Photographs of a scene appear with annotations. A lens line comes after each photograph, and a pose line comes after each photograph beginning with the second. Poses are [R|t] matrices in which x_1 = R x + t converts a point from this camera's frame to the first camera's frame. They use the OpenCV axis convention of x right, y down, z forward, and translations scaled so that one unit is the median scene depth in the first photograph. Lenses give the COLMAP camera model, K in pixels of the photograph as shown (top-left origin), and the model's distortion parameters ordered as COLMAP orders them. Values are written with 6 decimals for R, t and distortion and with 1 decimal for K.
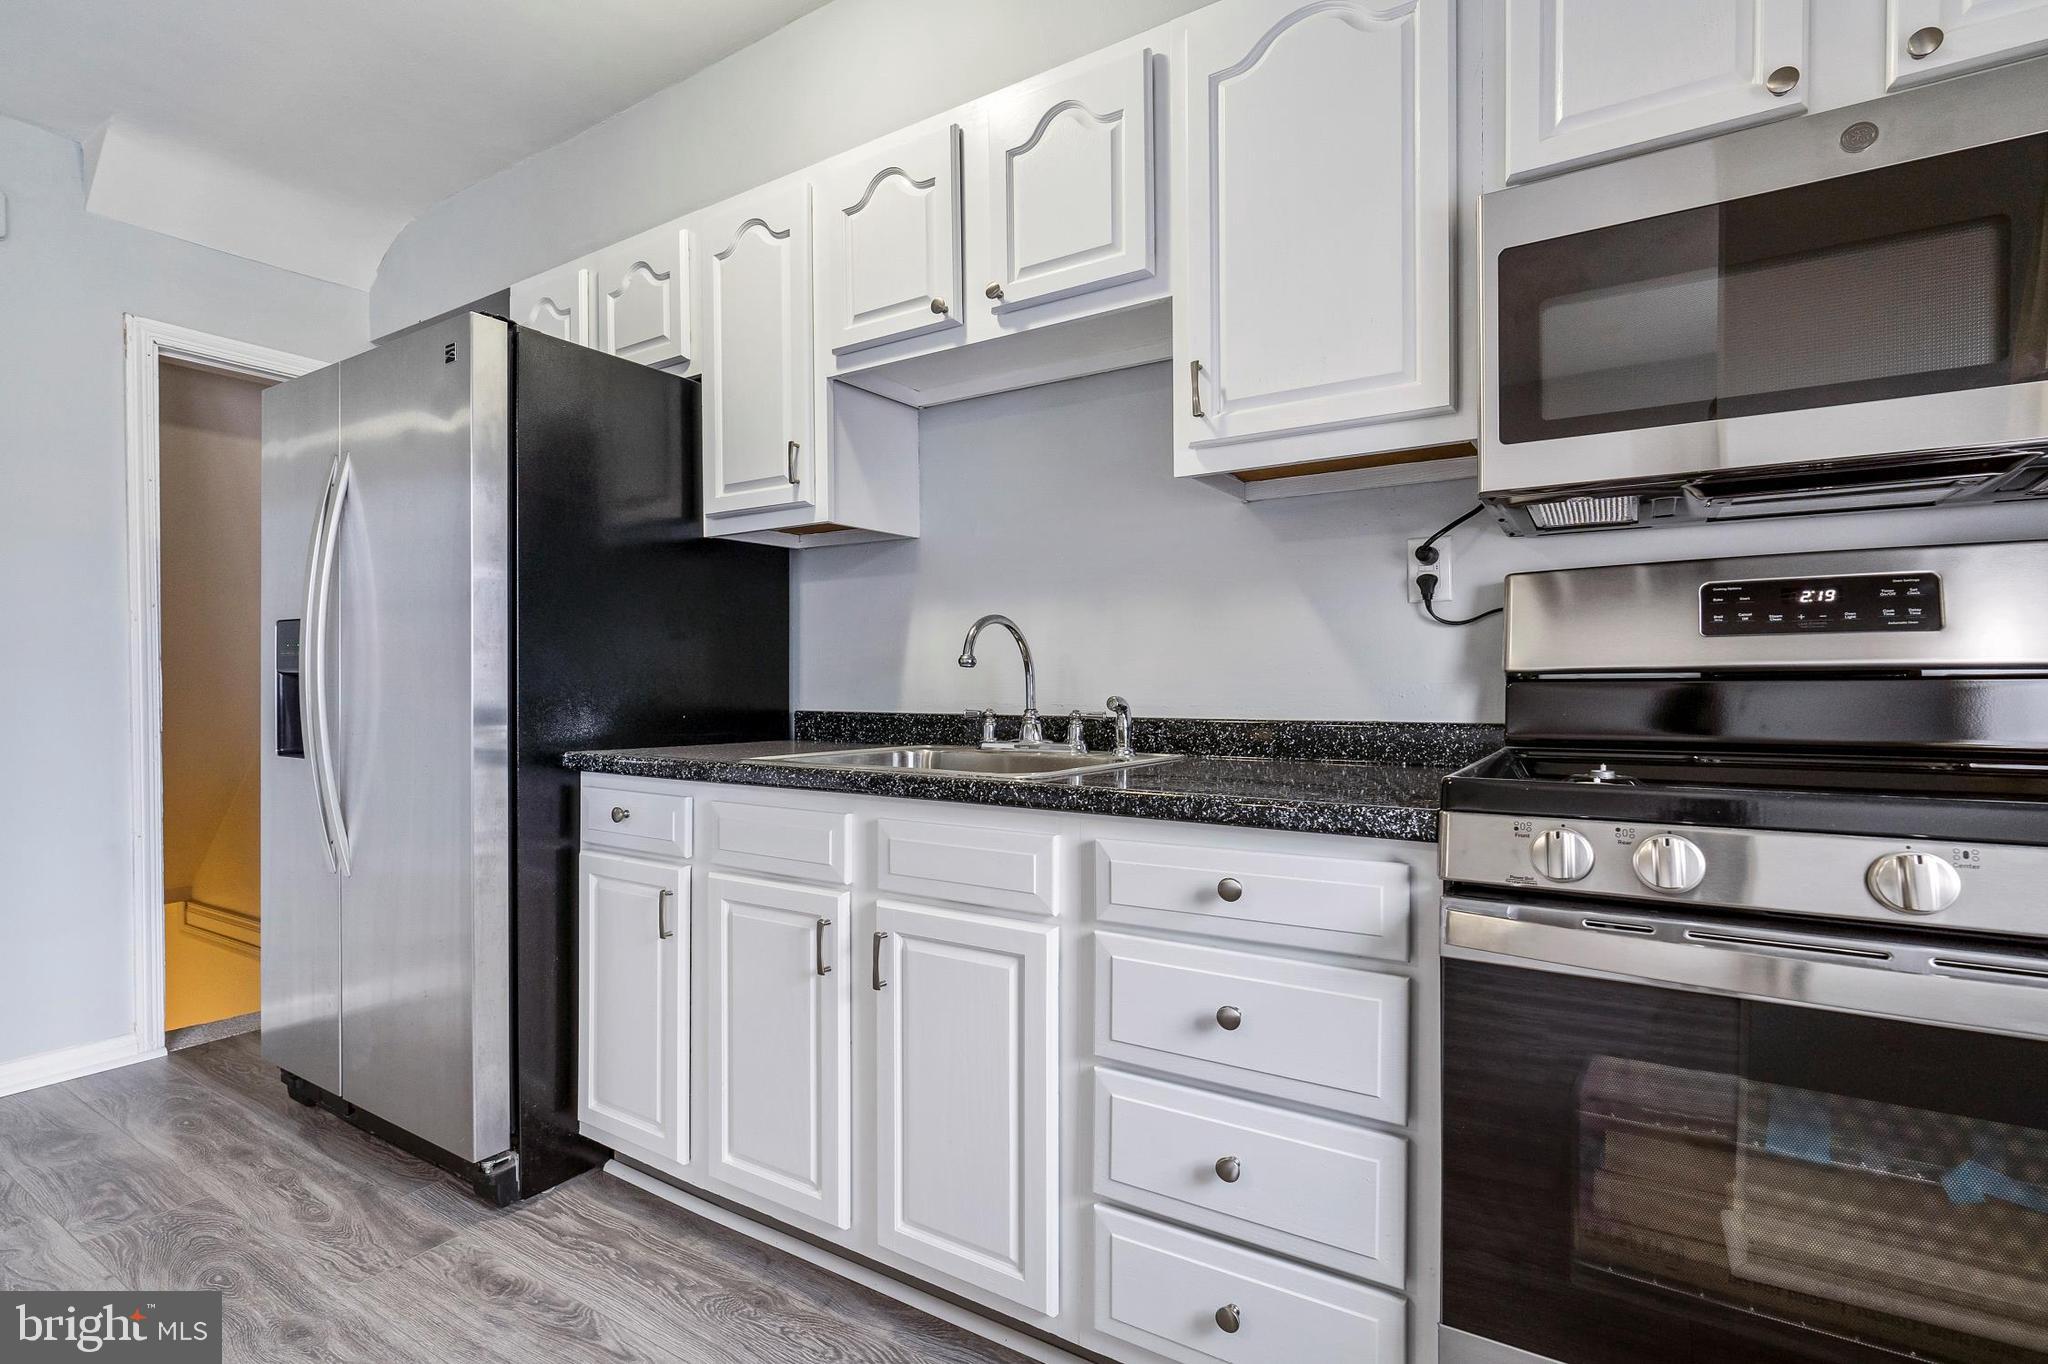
lens RADIAL K [[944.2, 0, 1024.4], [0, 944.2, 690.3], [0, 0, 1]] dist [-0.009491, 0.004164]
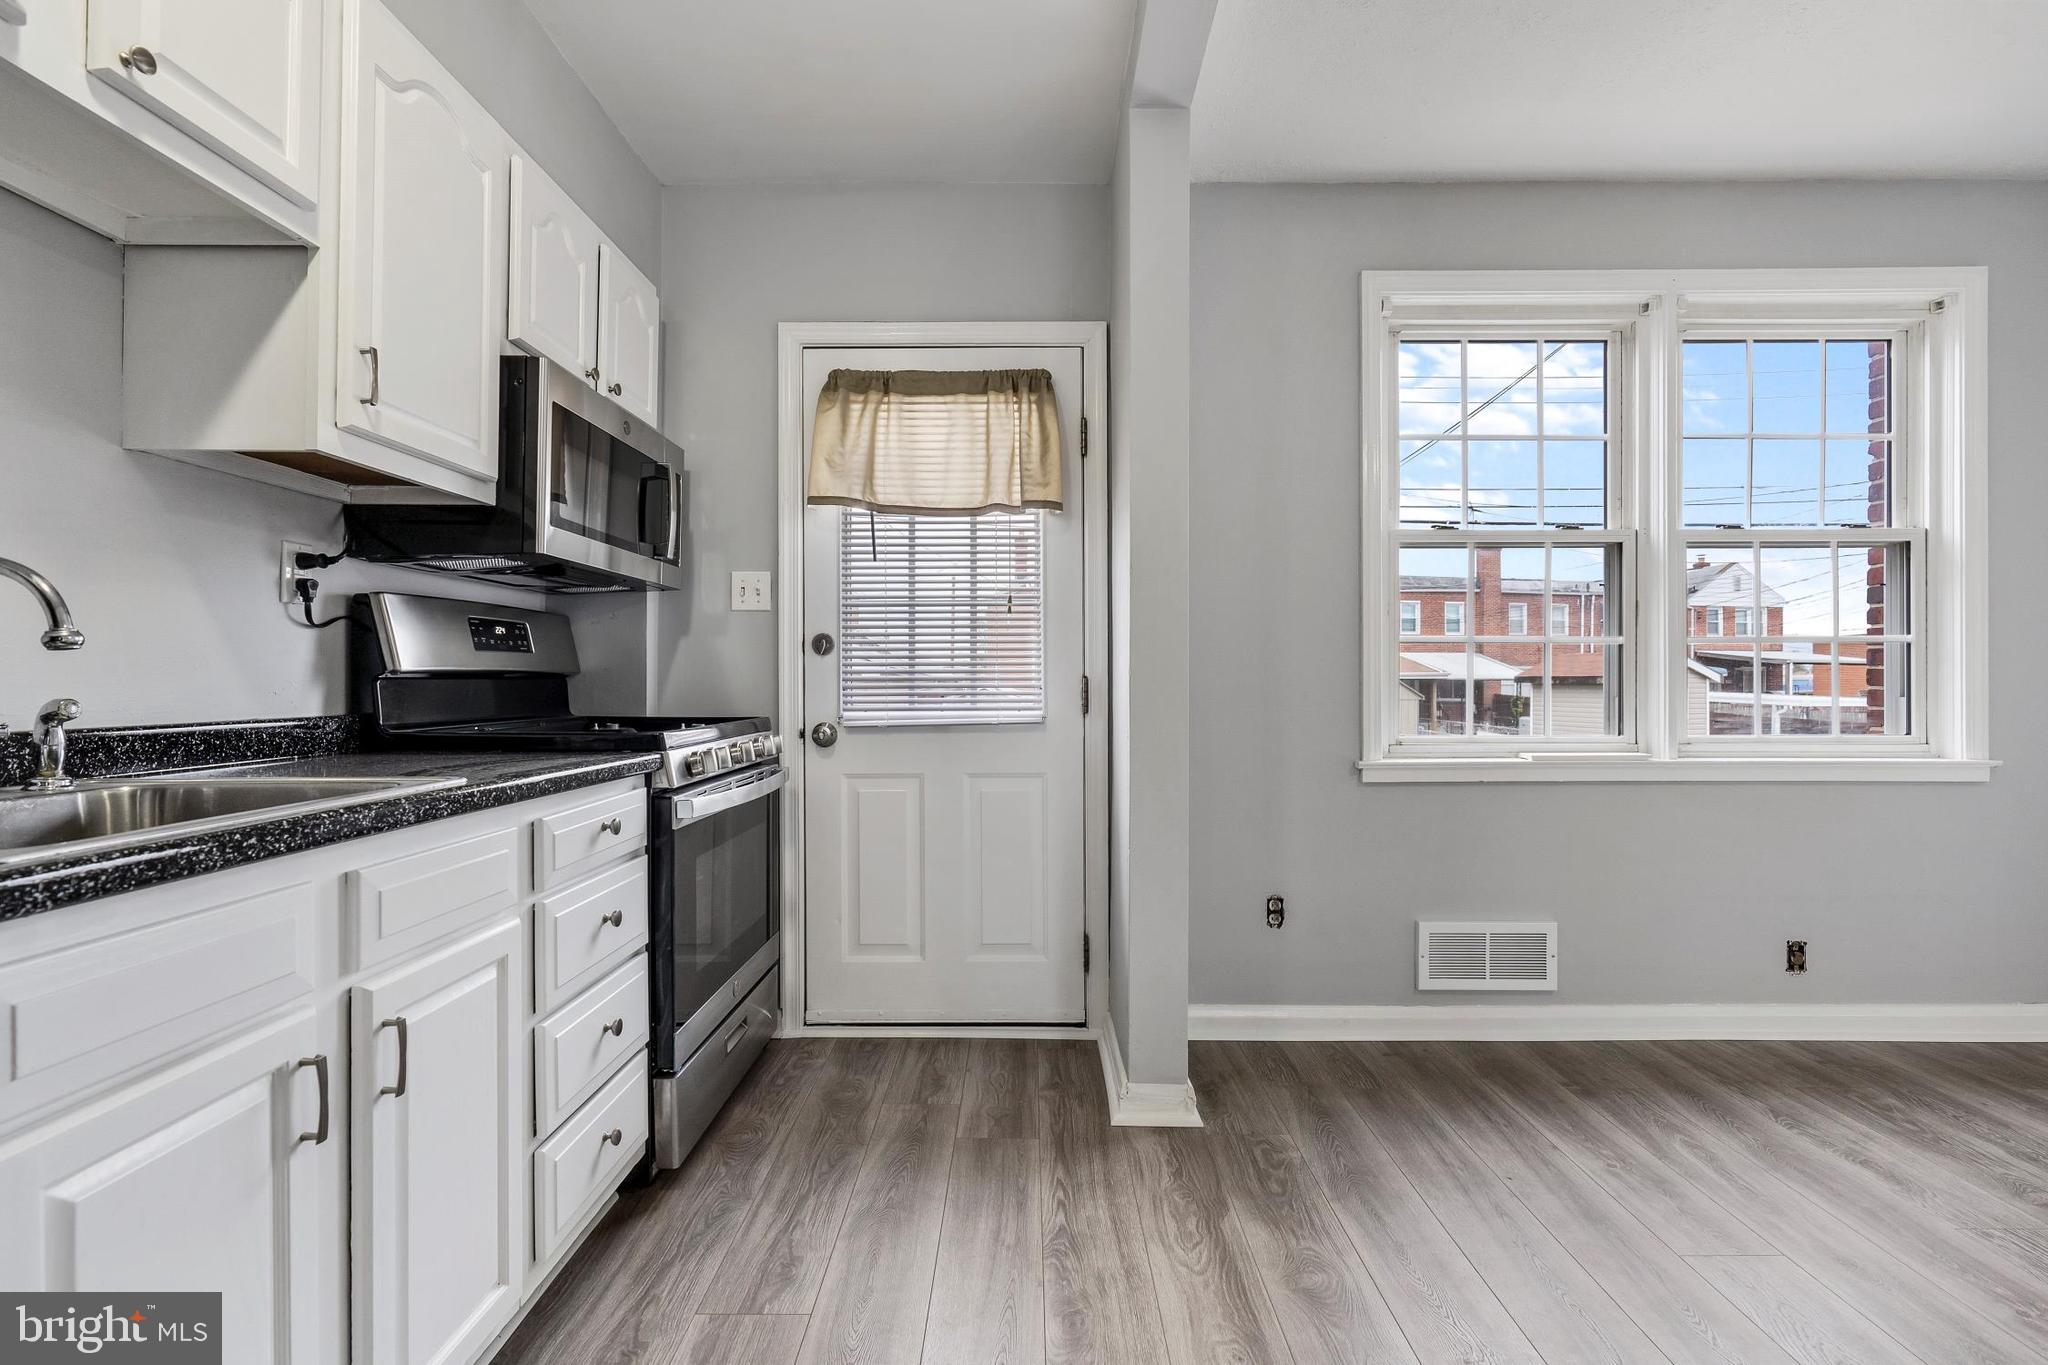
lens RADIAL K [[944.2, 0, 1043.1], [0, 944.2, 677.3], [0, 0, 1]] dist [-0.009491, 0.004164]
pose [[-0.544884, 0.004371, 0.838500, -0.967849], [0.006195, 0.999980, -0.001187, -0.004379], [-0.838489, 0.004548, -0.544900, 0.903894]]
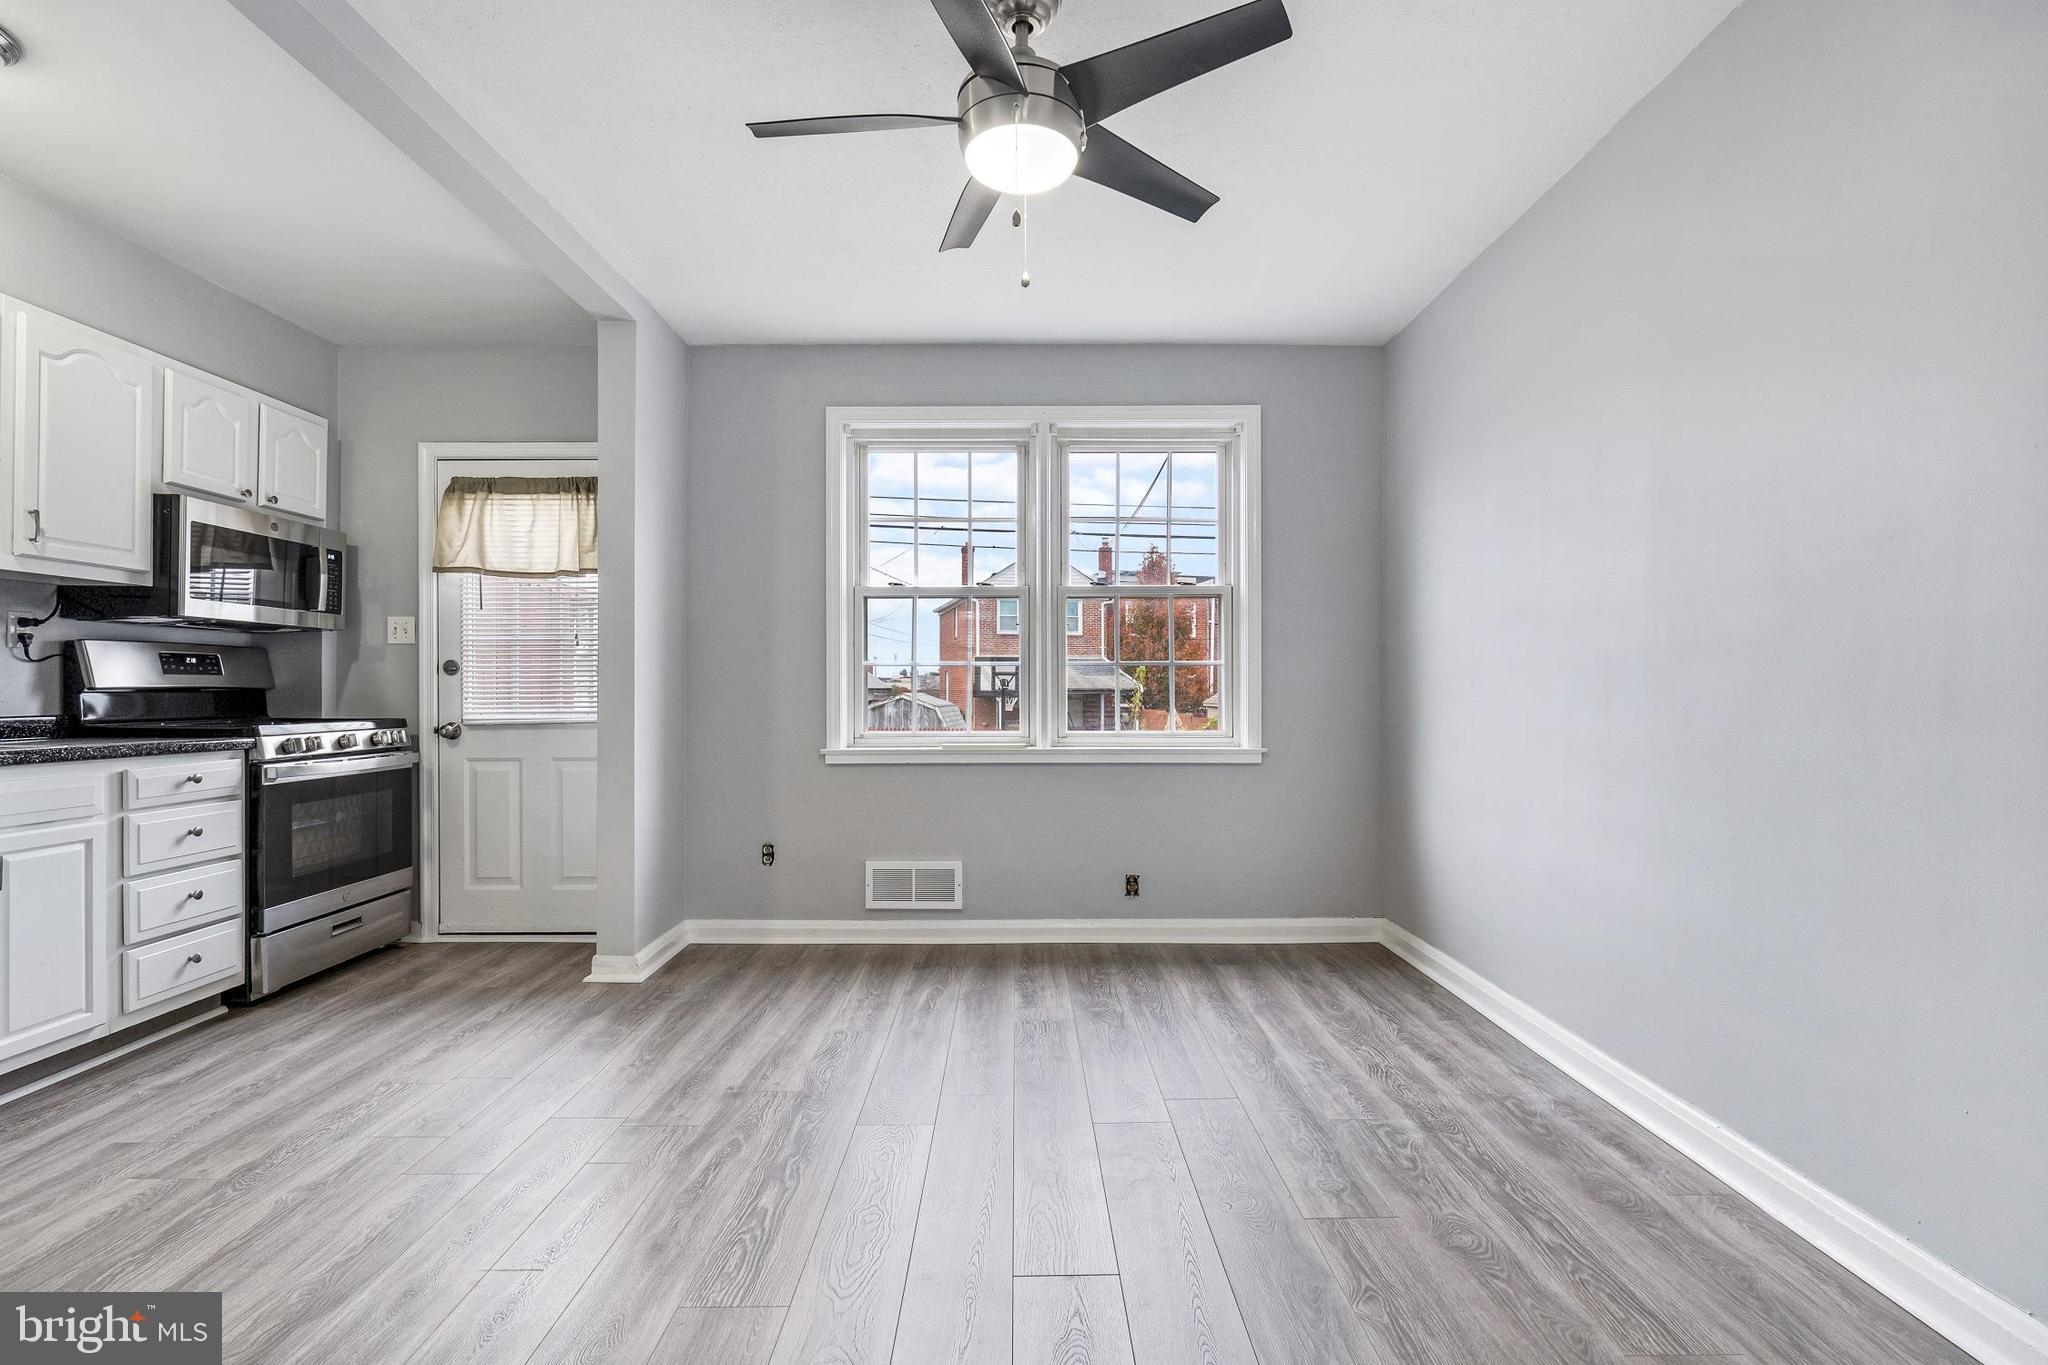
lens RADIAL K [[944.2, 0, 1030.2], [0, 944.2, 691.9], [0, 0, 1]] dist [-0.009491, 0.004164]
pose [[-0.548468, 0.001003, 0.836171, -2.188947], [0.007274, 0.999967, 0.003571, -0.004150], [-0.836140, 0.008040, -0.548457, 0.390159]]
